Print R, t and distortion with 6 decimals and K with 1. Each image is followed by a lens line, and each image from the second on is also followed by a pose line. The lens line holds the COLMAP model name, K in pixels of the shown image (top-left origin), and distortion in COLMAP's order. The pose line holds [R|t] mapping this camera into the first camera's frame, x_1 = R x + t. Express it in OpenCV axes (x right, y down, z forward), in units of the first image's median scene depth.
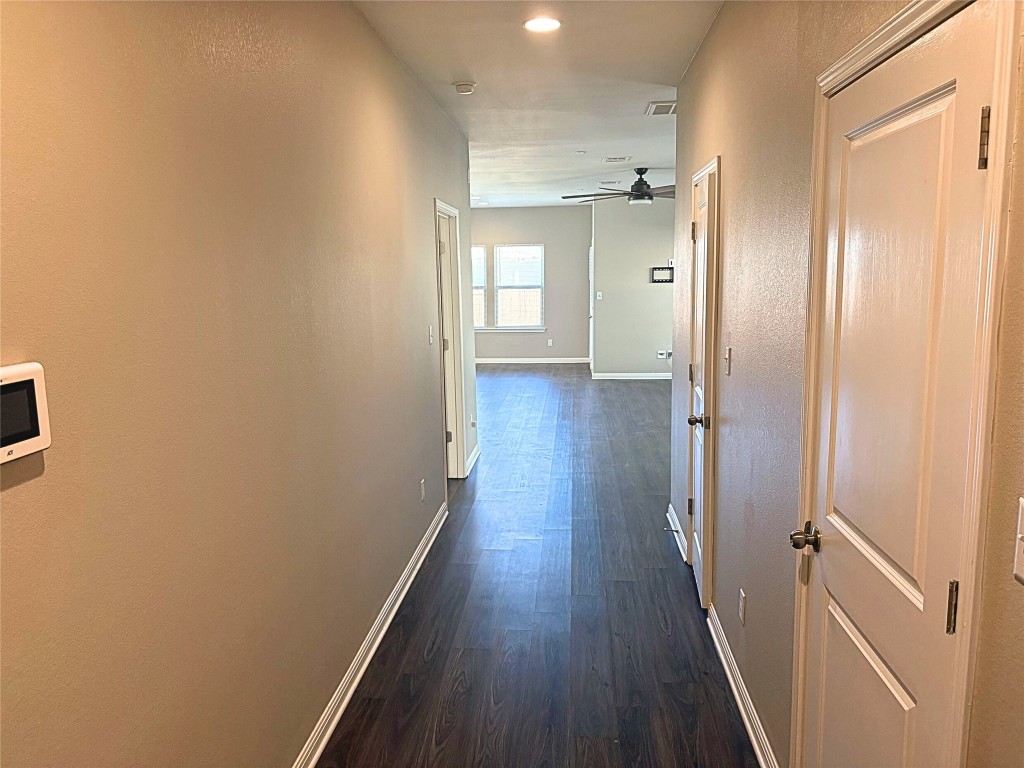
lens RADIAL K [[734.1, 0, 511.5], [0, 734.1, 408.6], [0, 0, 1]] dist [-0.002363, -0.000632]
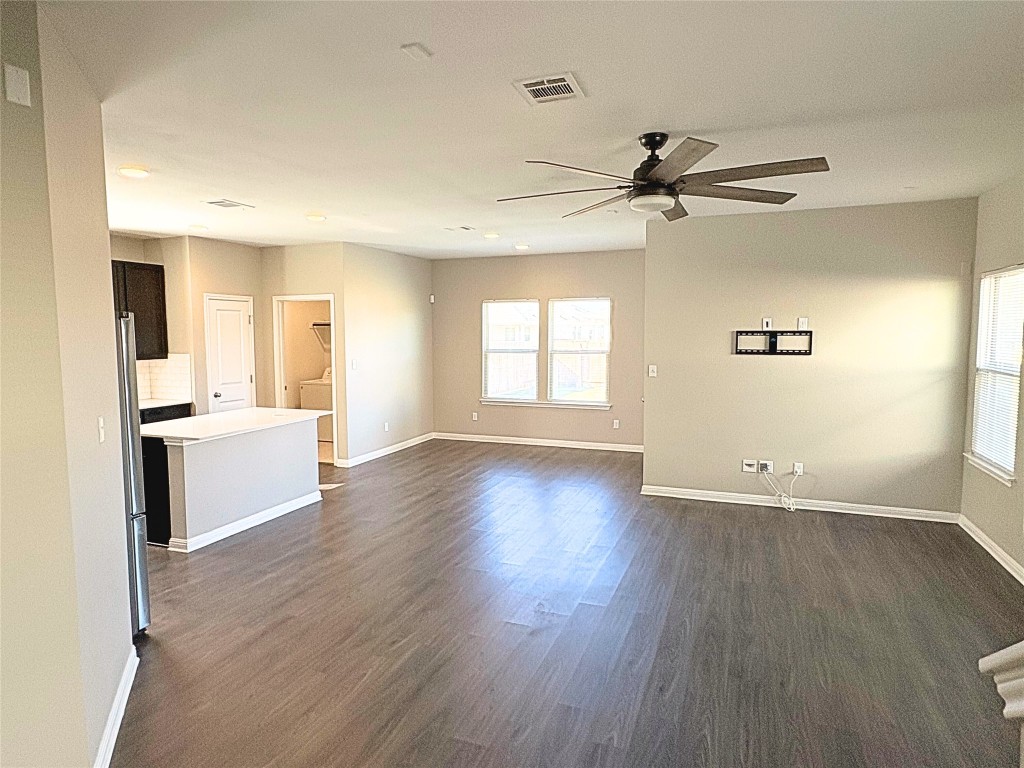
lens RADIAL K [[609.5, 0, 512.0], [0, 609.5, 384.0], [0, 0, 1]] dist [0.004649, 0.000879]
pose [[0.959583, 0.042885, -0.278139, 0.151167], [-0.069540, 0.993806, -0.086683, -0.084270], [0.272699, 0.102521, 0.956621, 0.431760]]
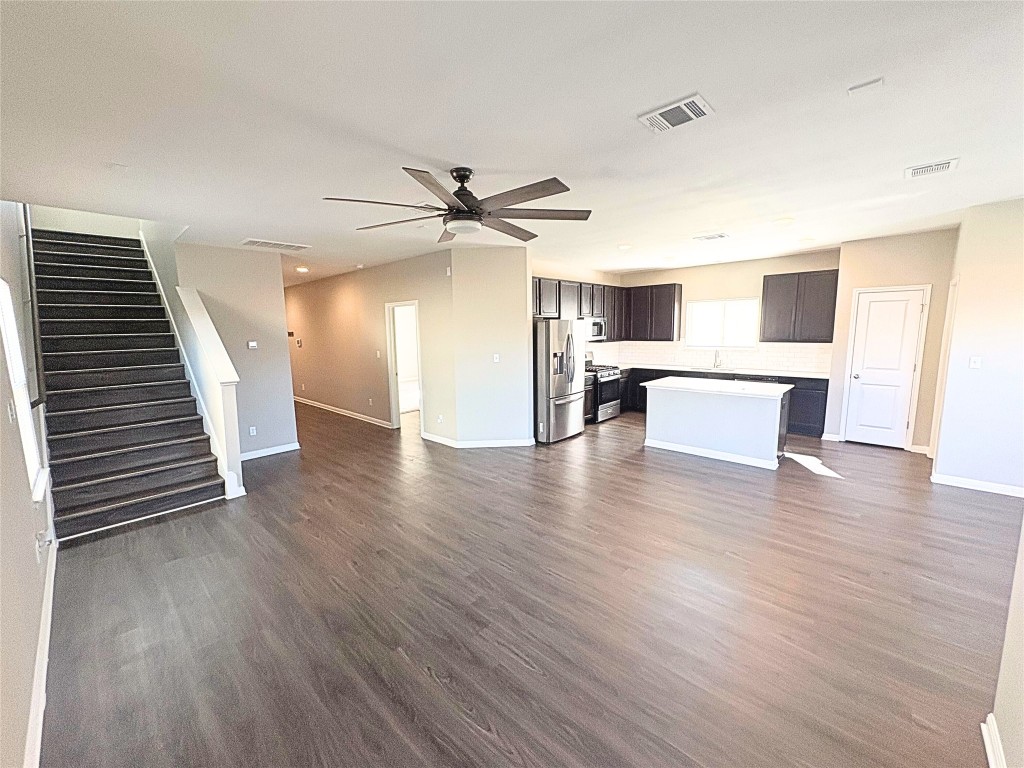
lens RADIAL K [[408.9, 0, 512.0], [0, 408.9, 384.0], [0, 0, 1]] dist [-0.001242, -0.000110]
pose [[-0.619676, 0.140749, -0.772134, 0.323225], [-0.114339, 0.957104, 0.266229, -0.184195], [0.776484, 0.253261, -0.577002, 0.933443]]
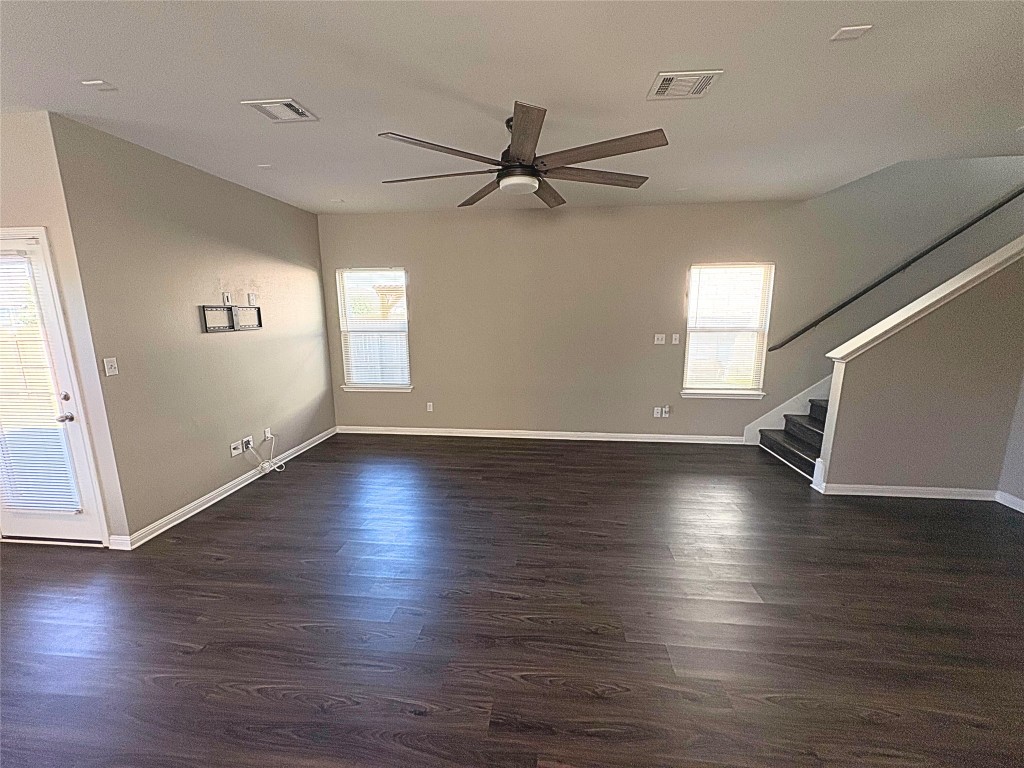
lens RADIAL K [[408.9, 0, 512.0], [0, 408.9, 384.0], [0, 0, 1]] dist [-0.001242, -0.000110]
pose [[0.018298, -0.163381, 0.986393, -0.117077], [0.191011, 0.968959, 0.156950, -0.135476], [-0.981417, 0.185540, 0.048938, 0.749769]]
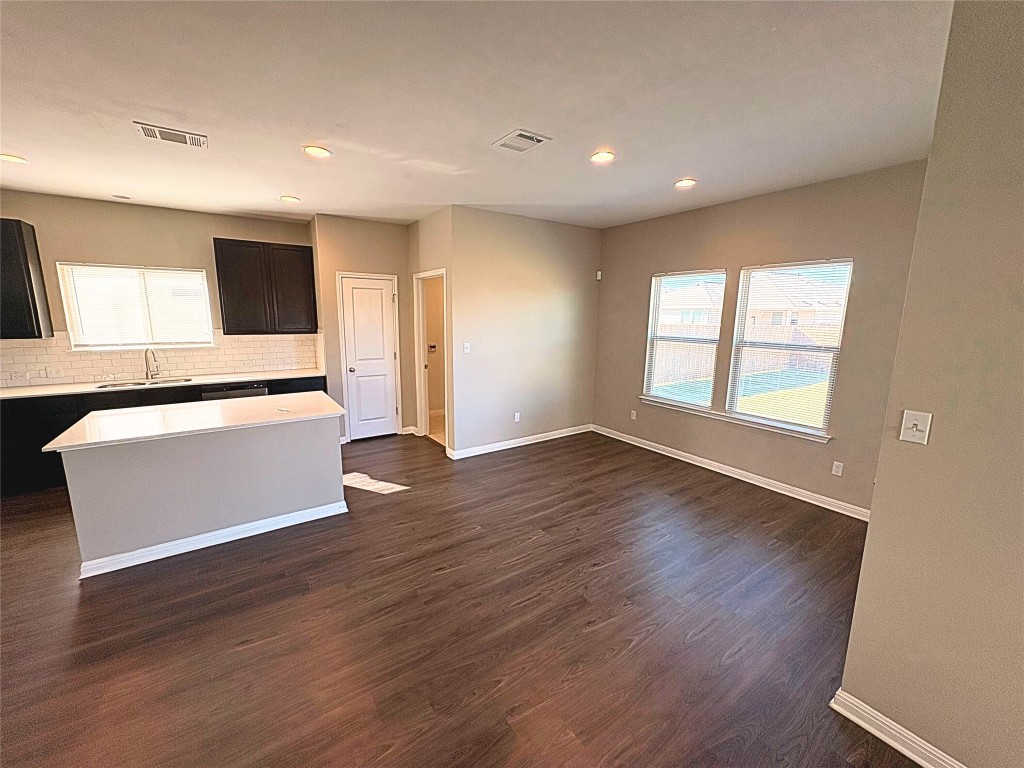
lens RADIAL K [[408.9, 0, 512.0], [0, 408.9, 384.0], [0, 0, 1]] dist [-0.001242, -0.000110]
pose [[0.635658, 0.160401, -0.755123, 0.134065], [-0.168130, 0.983460, 0.067374, -0.152950], [0.753440, 0.084132, 0.652112, 0.806913]]
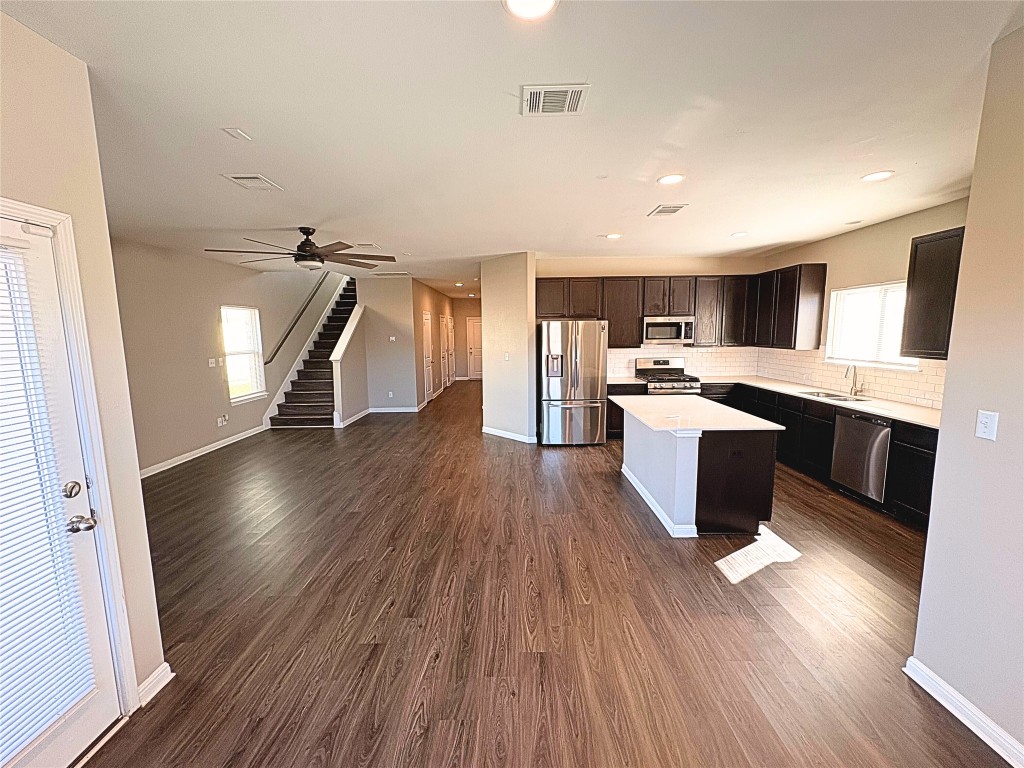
lens RADIAL K [[408.9, 0, 512.0], [0, 408.9, 384.0], [0, 0, 1]] dist [-0.001242, -0.000110]
pose [[-0.996293, 0.046406, -0.072431, -0.029697], [0.021450, 0.949430, 0.313245, -0.216995], [0.083305, 0.310530, -0.946906, 1.158519]]
